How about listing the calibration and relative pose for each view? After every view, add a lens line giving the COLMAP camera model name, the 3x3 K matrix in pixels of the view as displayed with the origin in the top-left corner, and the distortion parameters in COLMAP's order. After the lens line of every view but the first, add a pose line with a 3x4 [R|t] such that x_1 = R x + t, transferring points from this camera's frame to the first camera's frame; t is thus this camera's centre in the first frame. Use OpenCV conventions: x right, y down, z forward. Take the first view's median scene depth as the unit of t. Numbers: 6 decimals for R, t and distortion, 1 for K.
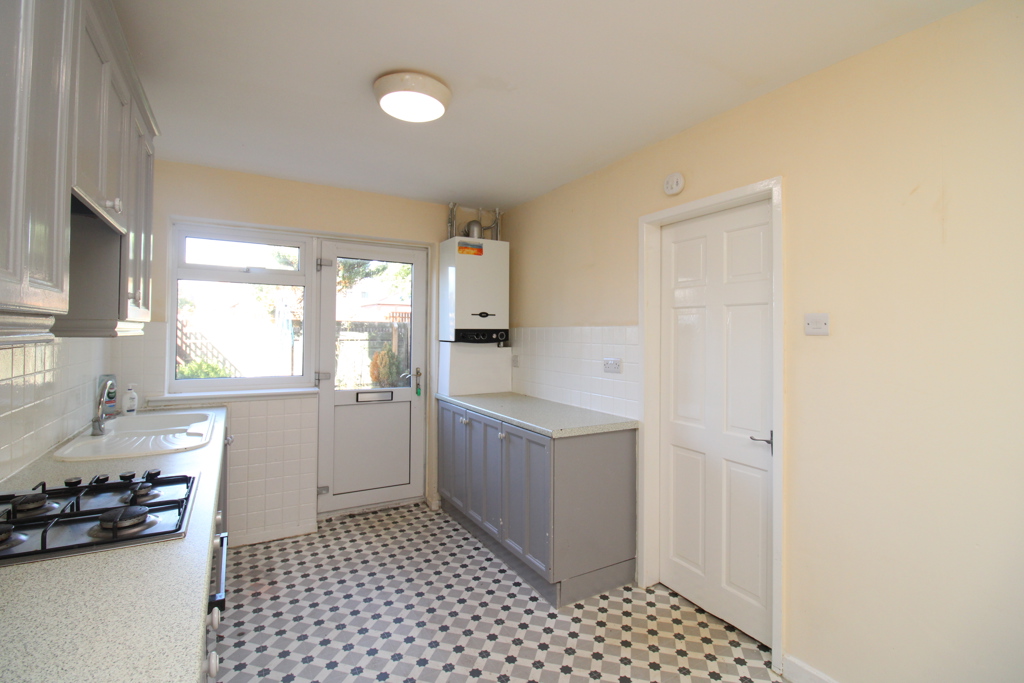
lens RADIAL K [[474.1, 0, 510.2], [0, 474.1, 324.9], [0, 0, 1]] dist [-0.001029, -0.013973]
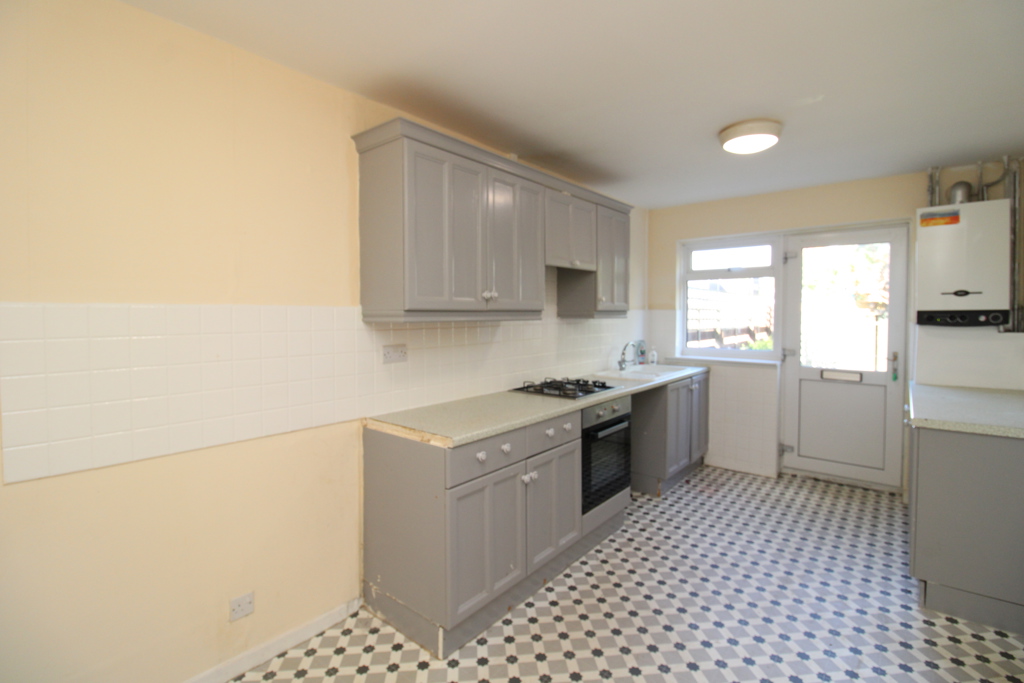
lens RADIAL K [[474.1, 0, 510.2], [0, 474.1, 324.9], [0, 0, 1]] dist [-0.001029, -0.013973]
pose [[0.340427, 0.012924, -0.940182, 0.457647], [0.020948, 0.999553, 0.021325, 0.000484], [0.940038, -0.026955, 0.340004, -0.044838]]
